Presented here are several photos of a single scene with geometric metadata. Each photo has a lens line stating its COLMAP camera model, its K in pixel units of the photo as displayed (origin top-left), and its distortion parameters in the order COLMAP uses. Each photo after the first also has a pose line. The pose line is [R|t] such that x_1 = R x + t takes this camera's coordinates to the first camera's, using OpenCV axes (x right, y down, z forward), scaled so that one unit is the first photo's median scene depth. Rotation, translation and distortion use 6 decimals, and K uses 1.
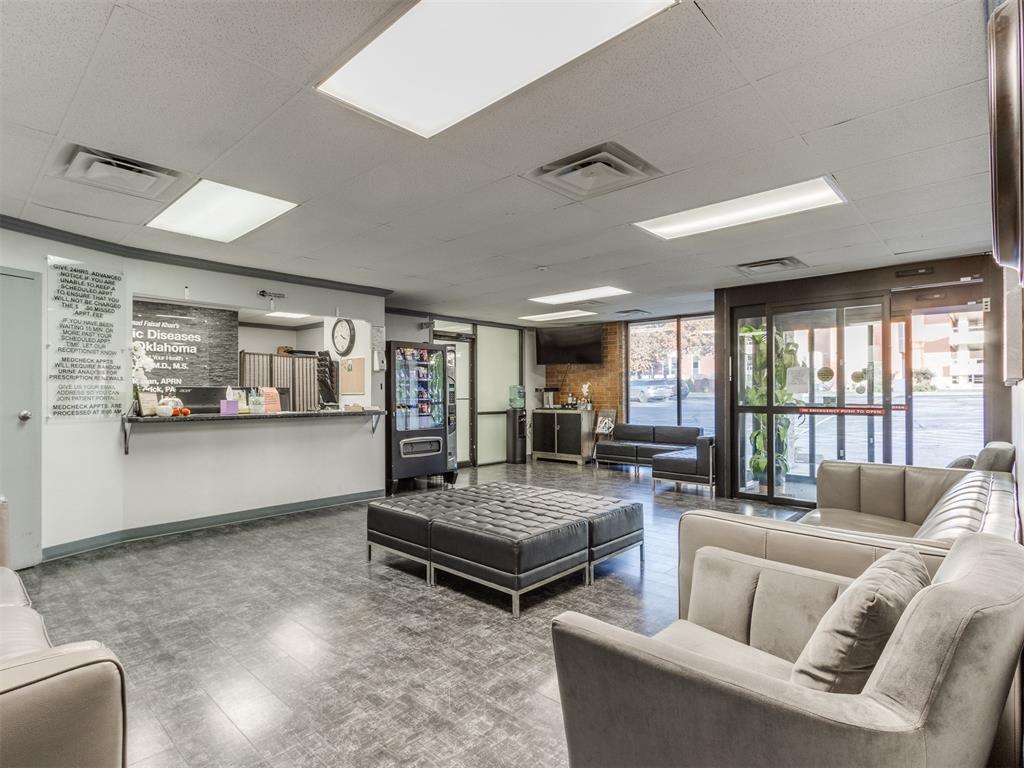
lens RADIAL K [[542.1, 0, 485.9], [0, 542.1, 388.7], [0, 0, 1]] dist [-0.004056, -0.000741]
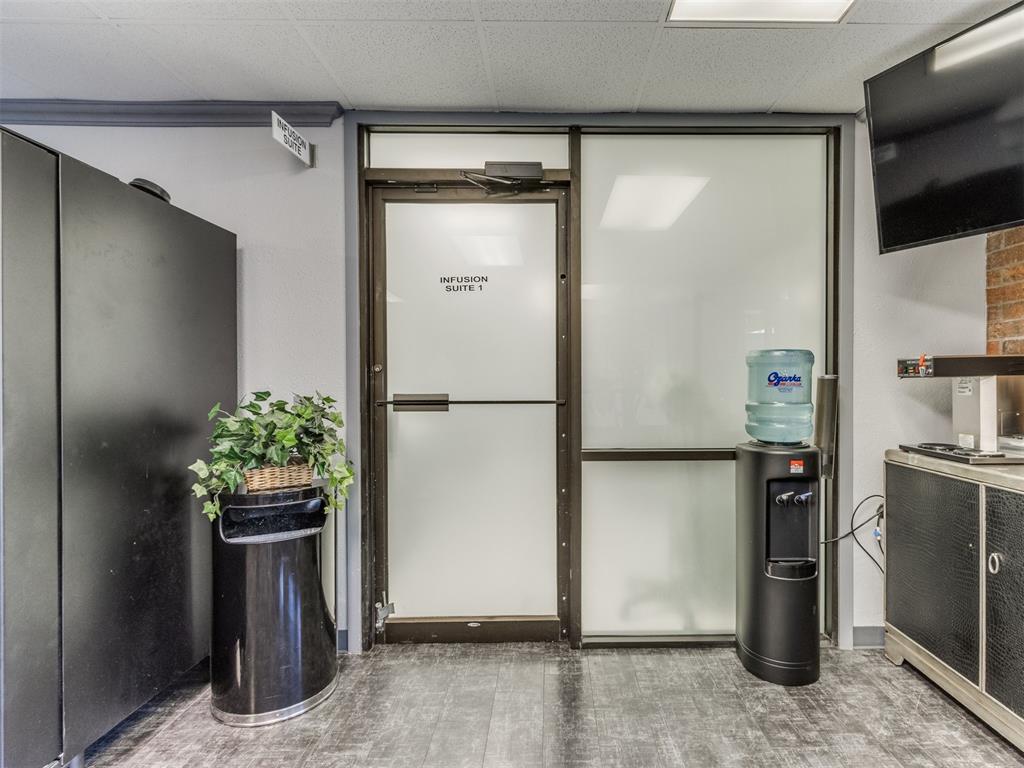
lens RADIAL K [[530.1, 0, 578.2], [0, 530.1, 391.9], [0, 0, 1]] dist [-0.001398, -0.000013]
pose [[0.691754, 0.009538, -0.722070, 0.238887], [0.003232, 0.999862, 0.016304, 0.012488], [0.722126, -0.013613, 0.691628, 1.097355]]
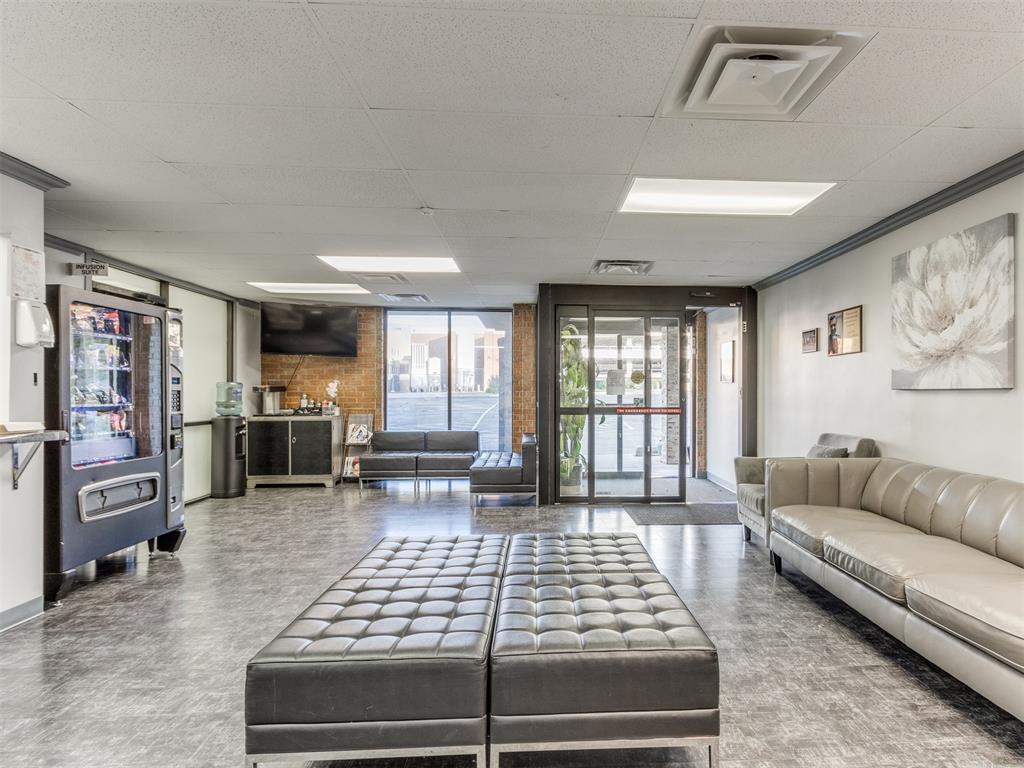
lens RADIAL K [[530.1, 0, 578.2], [0, 530.1, 391.9], [0, 0, 1]] dist [-0.001398, -0.000013]
pose [[0.667347, 0.005903, 0.744724, -0.208870], [-0.009177, 0.999958, 0.000297, 0.002693], [-0.744691, -0.007033, 0.667373, 0.327495]]
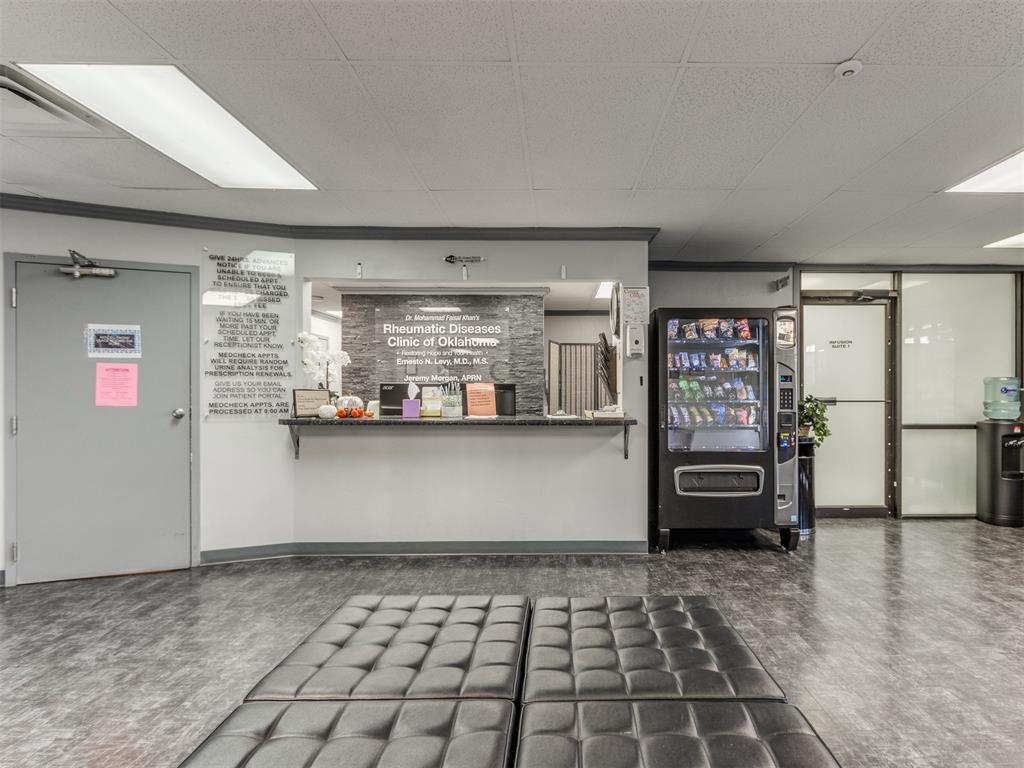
lens RADIAL K [[537.8, 0, 556.7], [0, 537.8, 389.9], [0, 0, 1]] dist [0.000228, -0.000029]
pose [[0.701547, 0.000907, -0.712622, 0.181673], [0.004167, 0.999977, 0.005375, 0.002768], [0.712611, -0.006741, 0.701527, 0.456314]]
